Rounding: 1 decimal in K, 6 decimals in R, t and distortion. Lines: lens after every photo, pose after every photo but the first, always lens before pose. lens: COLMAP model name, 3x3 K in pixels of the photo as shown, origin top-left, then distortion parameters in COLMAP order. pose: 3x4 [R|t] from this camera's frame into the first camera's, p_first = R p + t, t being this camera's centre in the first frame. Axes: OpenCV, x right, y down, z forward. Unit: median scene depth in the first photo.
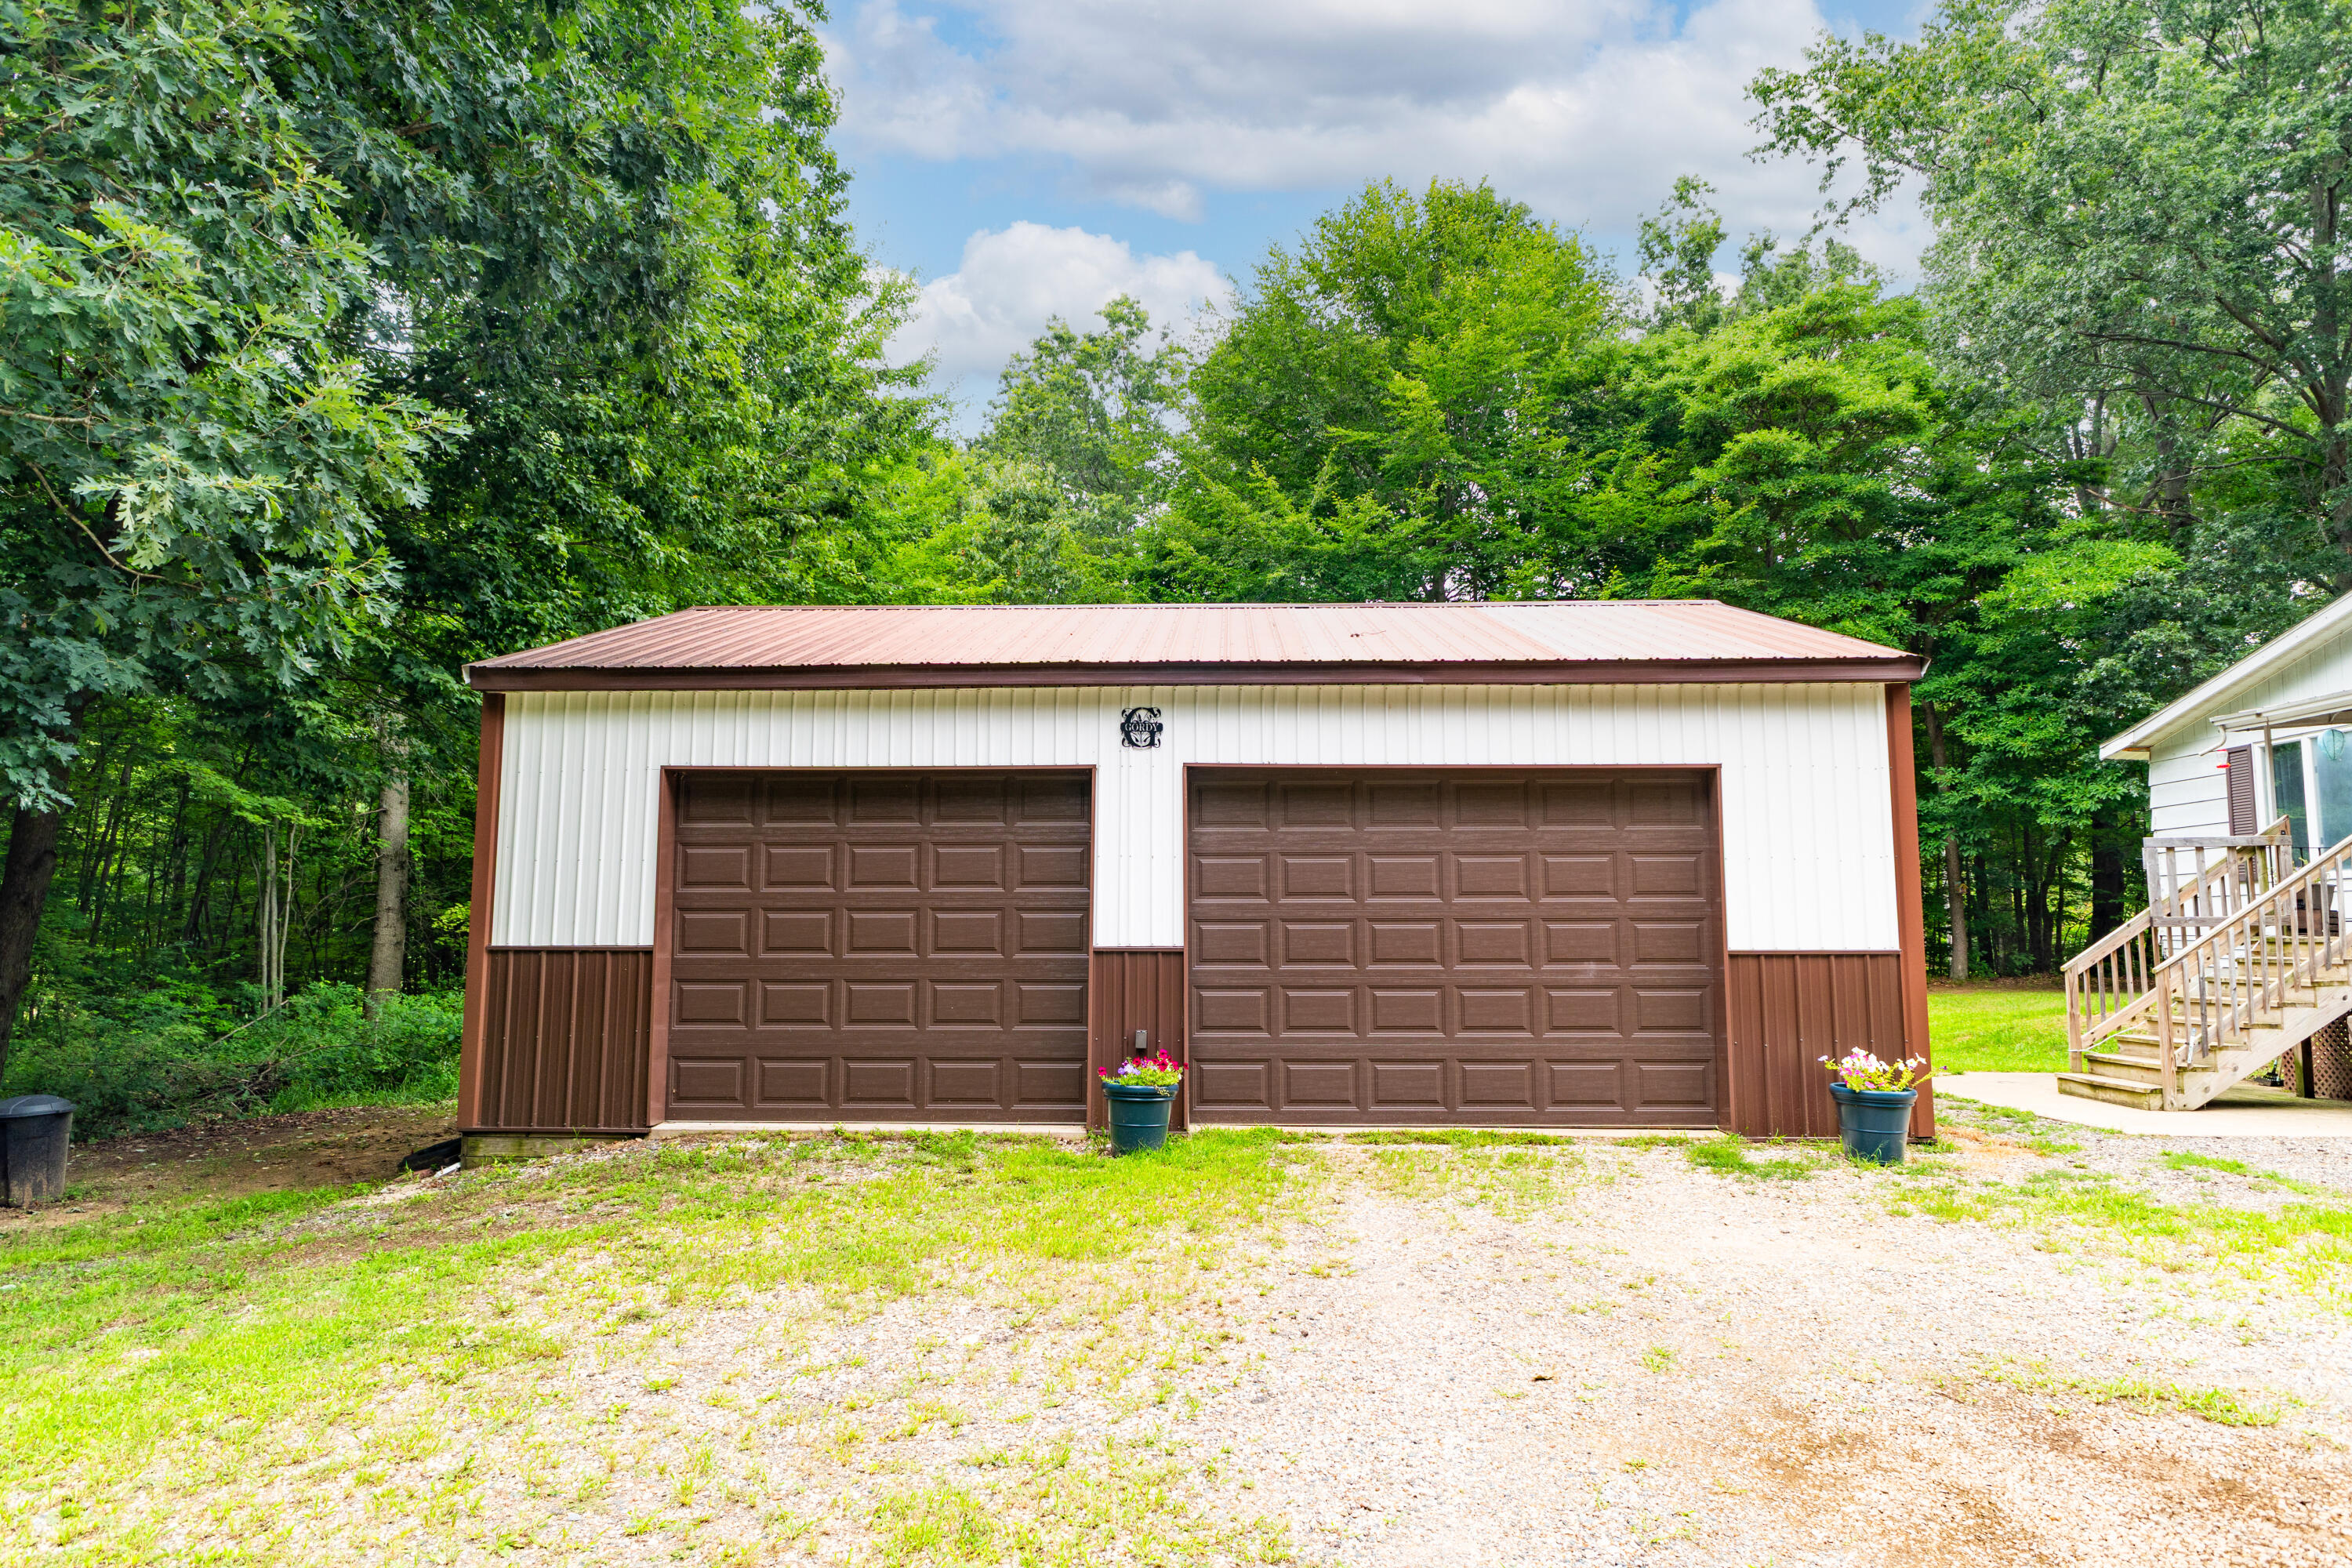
lens RADIAL K [[1393.8, 0, 1176.0], [0, 1393.8, 784.0], [0, 0, 1]] dist [-0.000255, 0.000102]
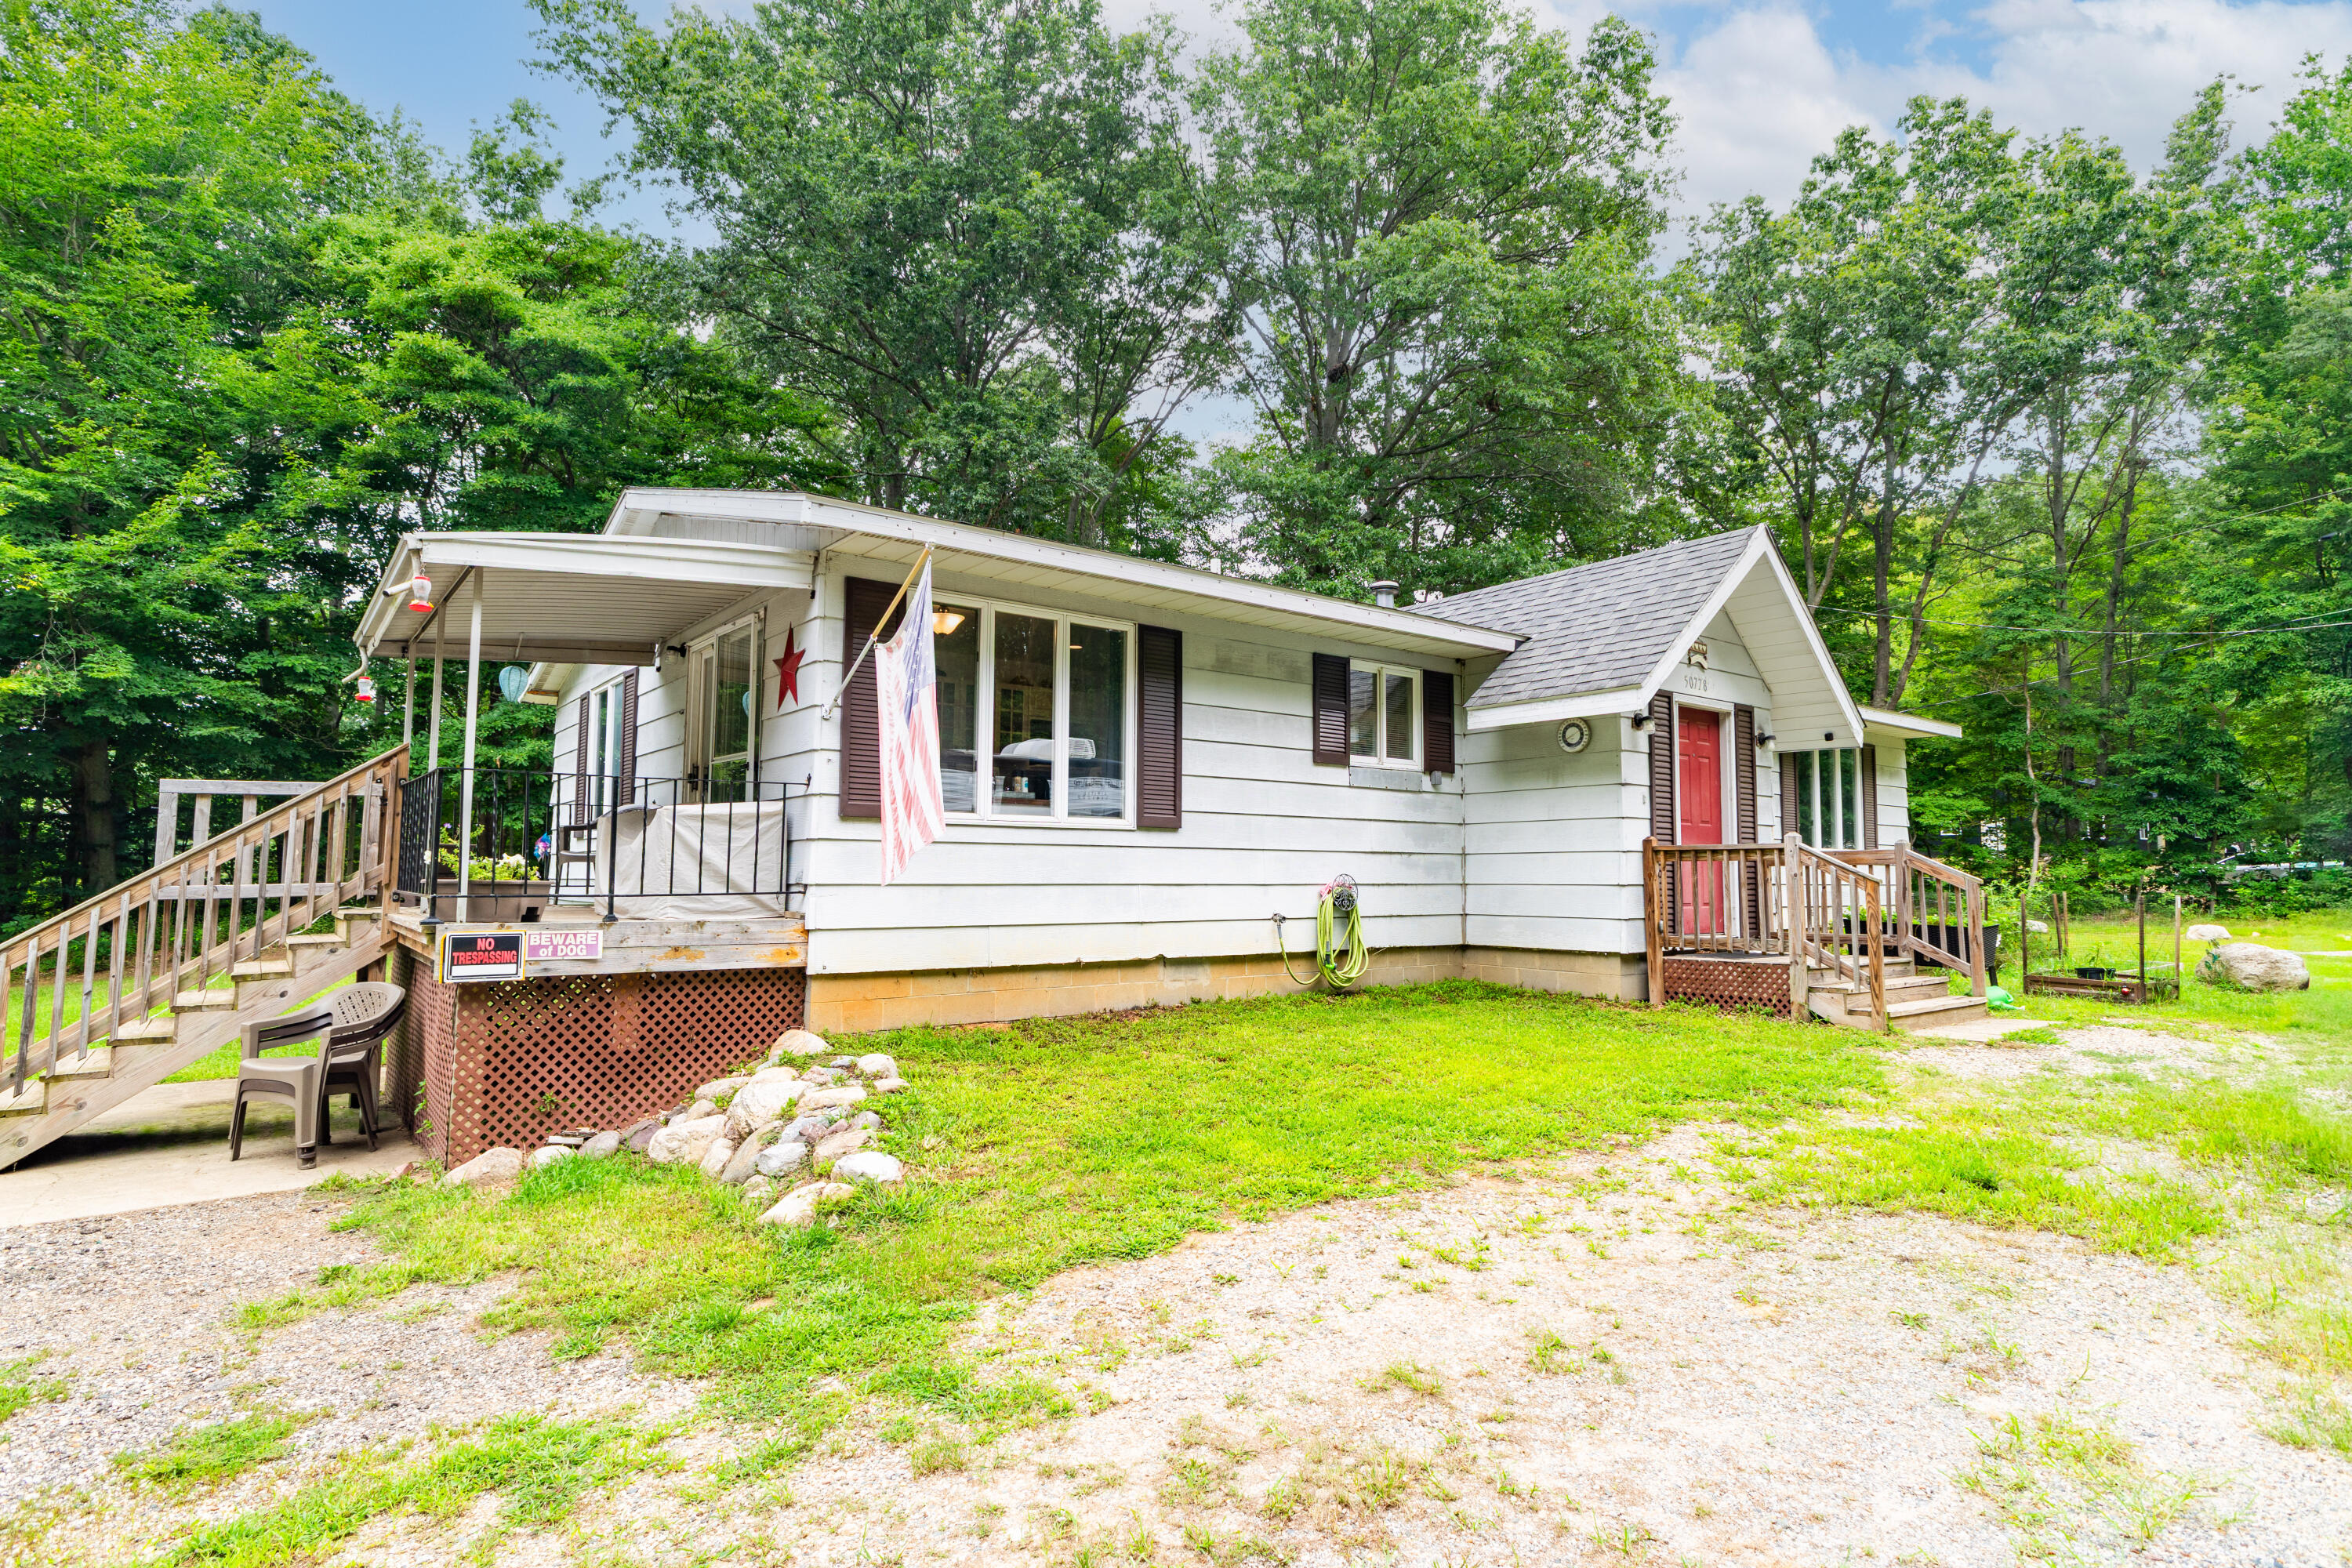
lens RADIAL K [[1193.3, 0, 1176.0], [0, 1193.3, 784.0], [0, 0, 1]] dist [0.000127, 0.000414]
pose [[0.775184, 0.043920, 0.630207, 0.324047], [-0.066569, 0.997705, 0.012352, -0.002216], [-0.628219, -0.051527, 0.776329, 0.072104]]
